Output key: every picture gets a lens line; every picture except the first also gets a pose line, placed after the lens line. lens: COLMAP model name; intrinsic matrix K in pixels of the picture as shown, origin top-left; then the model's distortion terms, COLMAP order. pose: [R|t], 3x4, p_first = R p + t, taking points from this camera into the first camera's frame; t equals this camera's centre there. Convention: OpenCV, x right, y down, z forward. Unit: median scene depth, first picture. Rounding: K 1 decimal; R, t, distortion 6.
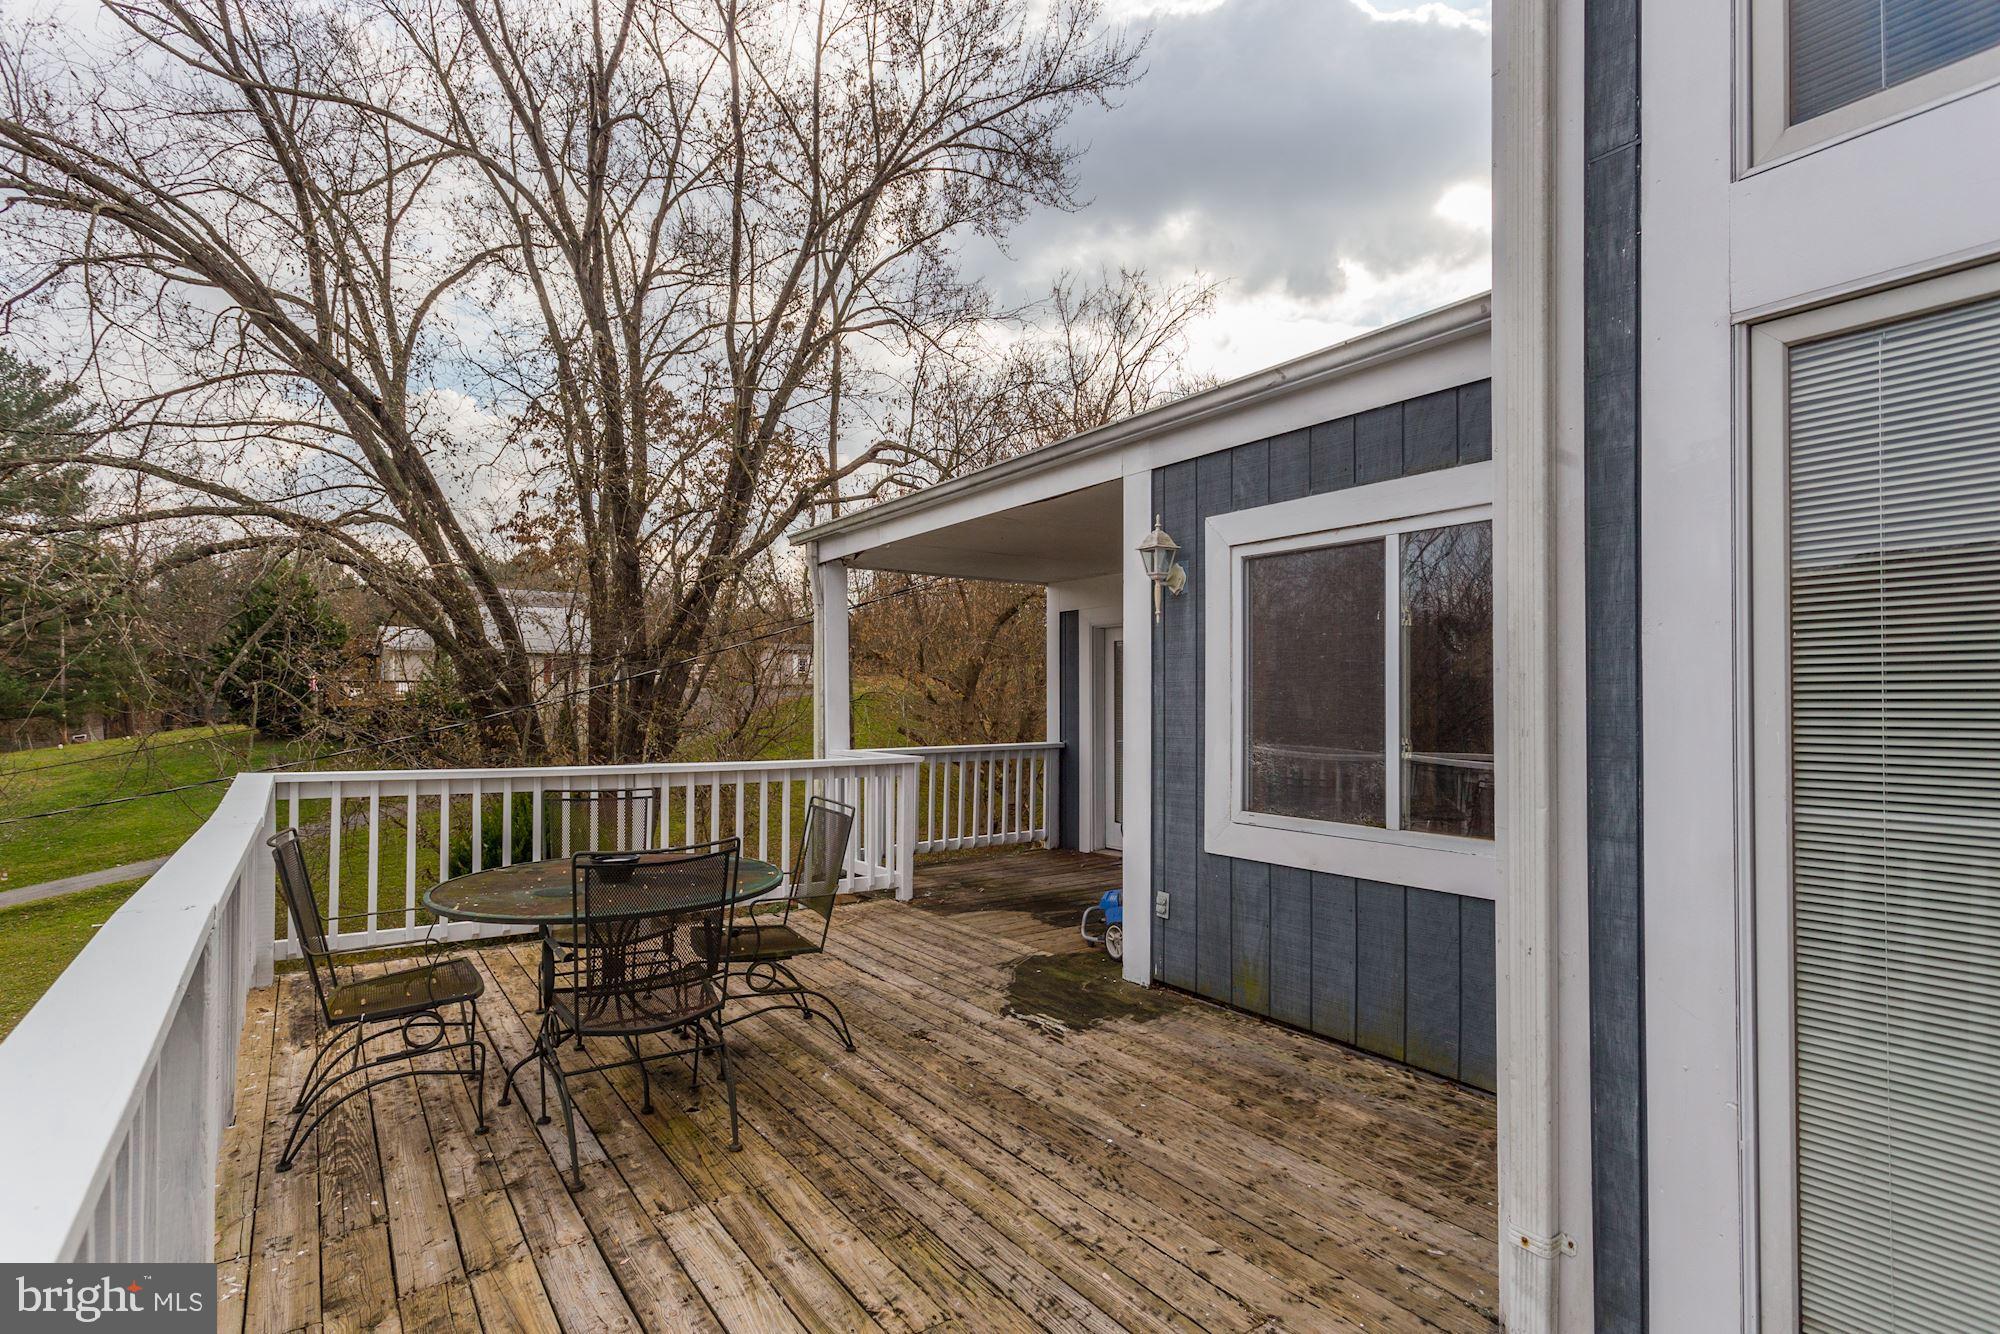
lens RADIAL K [[962.2, 0, 1002.1], [0, 962.2, 683.3], [0, 0, 1]] dist [-0.000239, 0.000054]
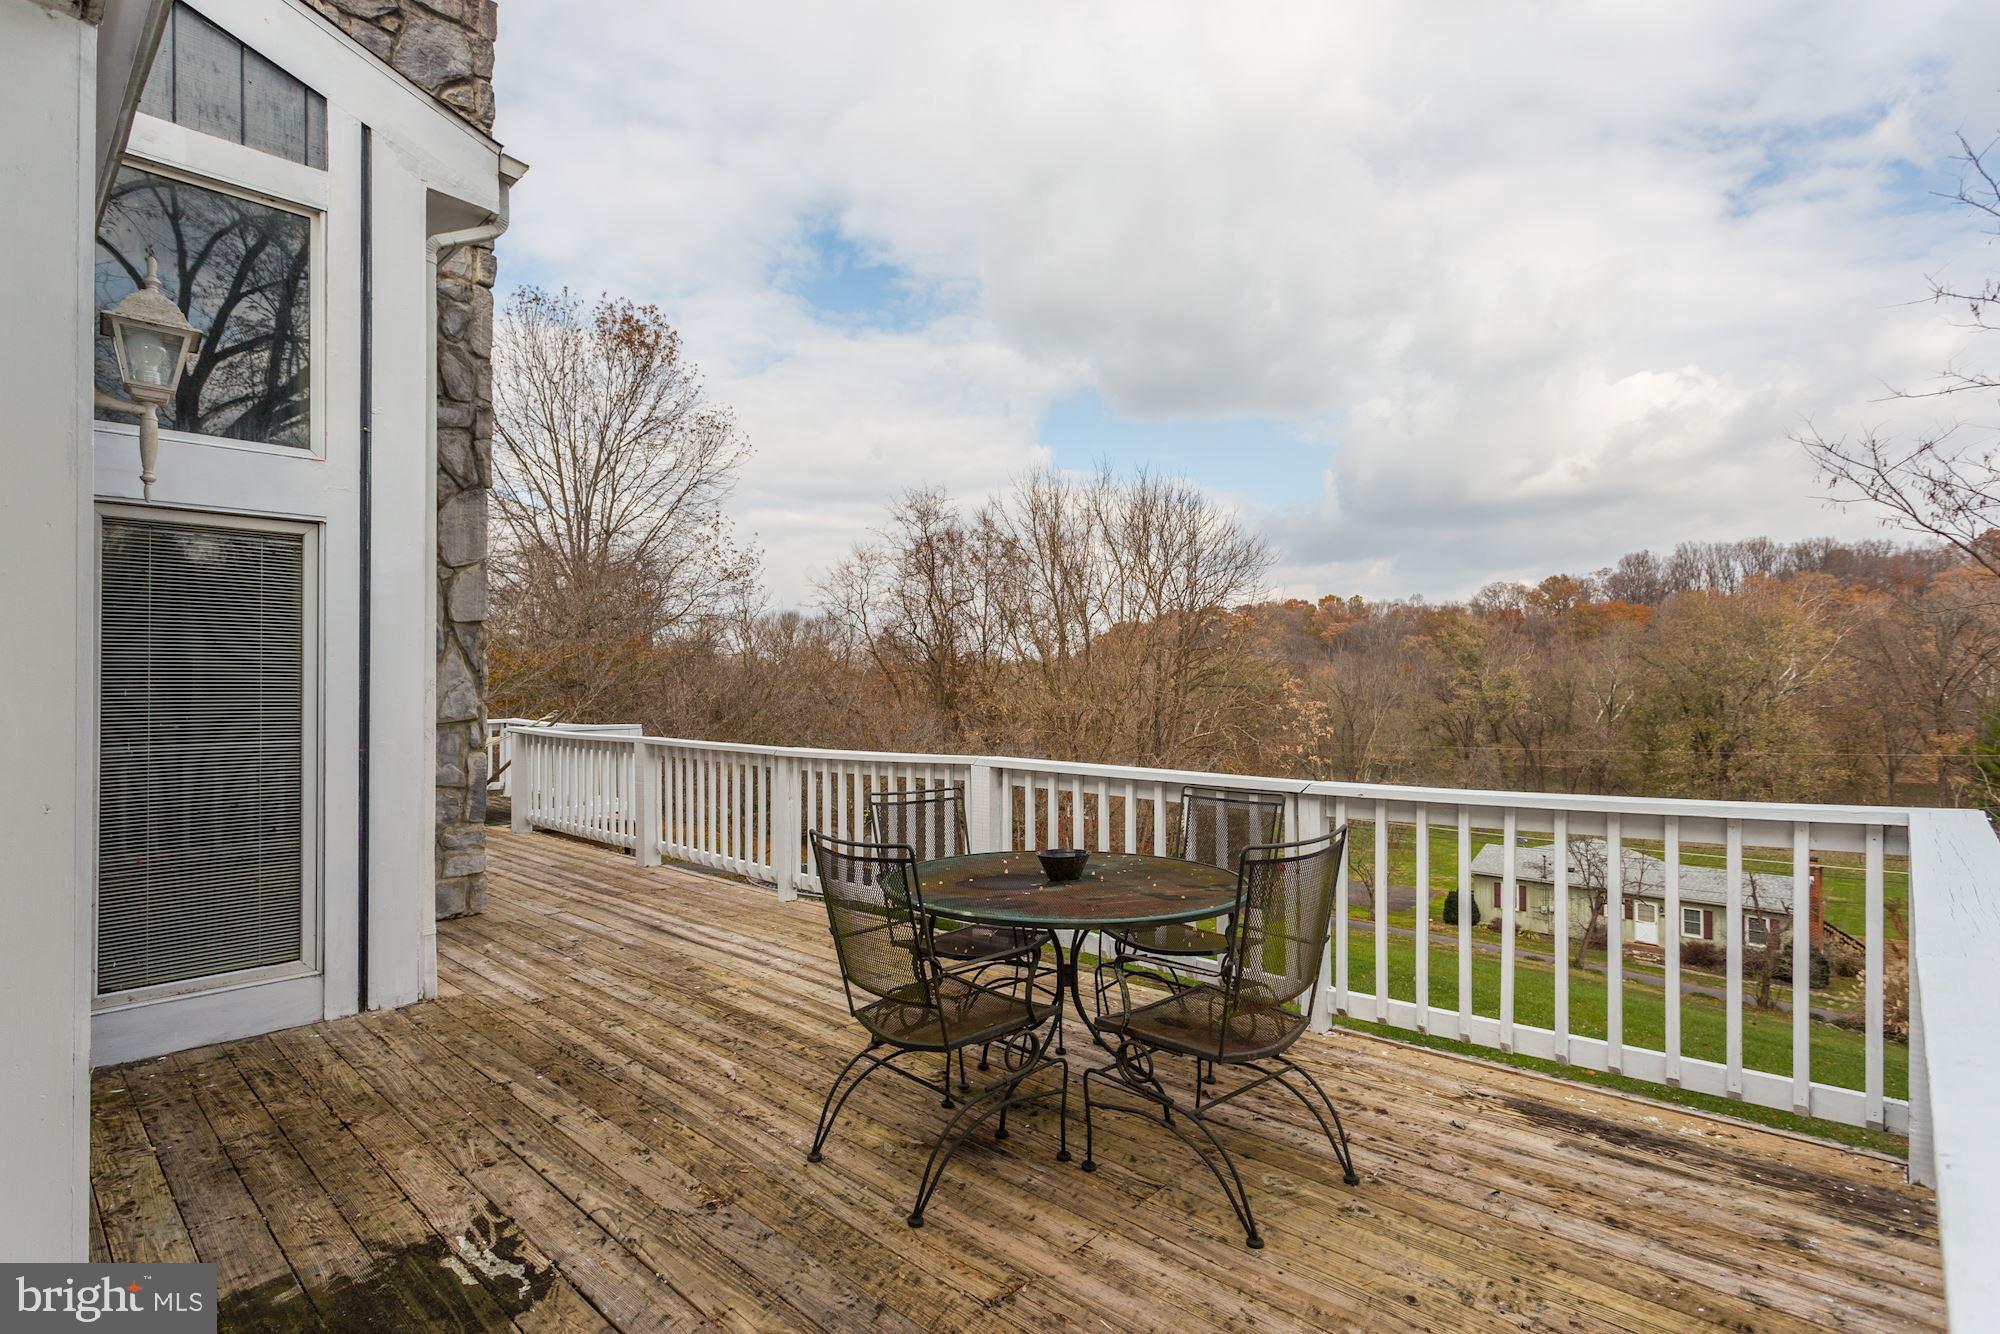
lens RADIAL K [[962.2, 0, 1002.1], [0, 962.2, 683.3], [0, 0, 1]] dist [-0.000239, 0.000054]
pose [[-0.981348, -0.000649, -0.192237, -0.157597], [0.003040, 0.999817, -0.018892, 0.034945], [0.192214, -0.019124, -0.981167, 1.757238]]
